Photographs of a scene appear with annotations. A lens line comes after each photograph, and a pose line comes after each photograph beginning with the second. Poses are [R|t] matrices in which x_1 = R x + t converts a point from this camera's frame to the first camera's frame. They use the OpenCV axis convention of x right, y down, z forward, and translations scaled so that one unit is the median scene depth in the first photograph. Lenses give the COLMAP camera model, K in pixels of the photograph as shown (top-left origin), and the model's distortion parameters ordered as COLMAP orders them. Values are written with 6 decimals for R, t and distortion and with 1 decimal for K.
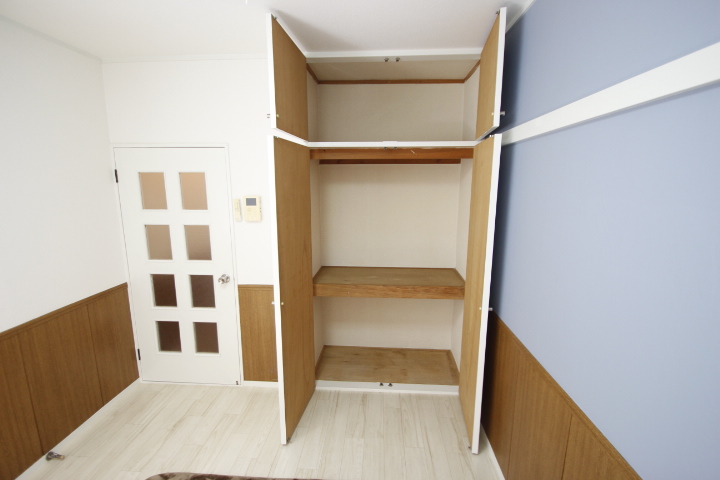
lens RADIAL K [[340.6, 0, 362.3], [0, 340.6, 240.1], [0, 0, 1]] dist [-0.001992, -0.000940]
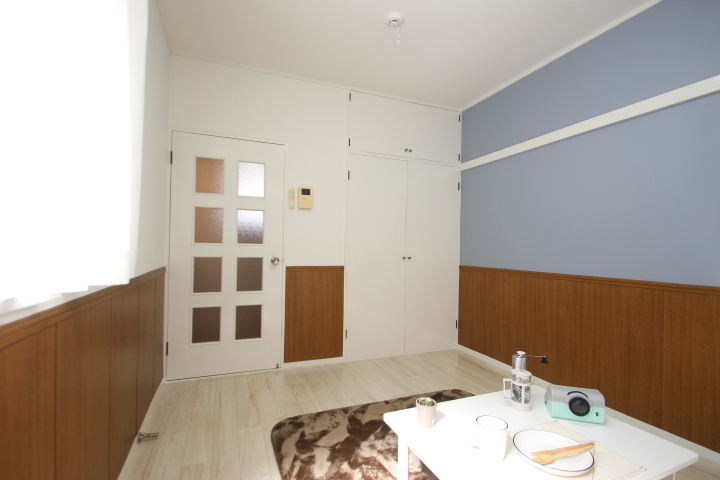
lens RADIAL K [[340.6, 0, 357.9], [0, 340.6, 240.9], [0, 0, 1]] dist [-0.001992, -0.000940]
pose [[0.899713, 0.022754, 0.435888, -0.624765], [0.060665, 0.982429, -0.176502, 0.253157], [-0.432245, 0.185244, 0.882524, -0.079543]]
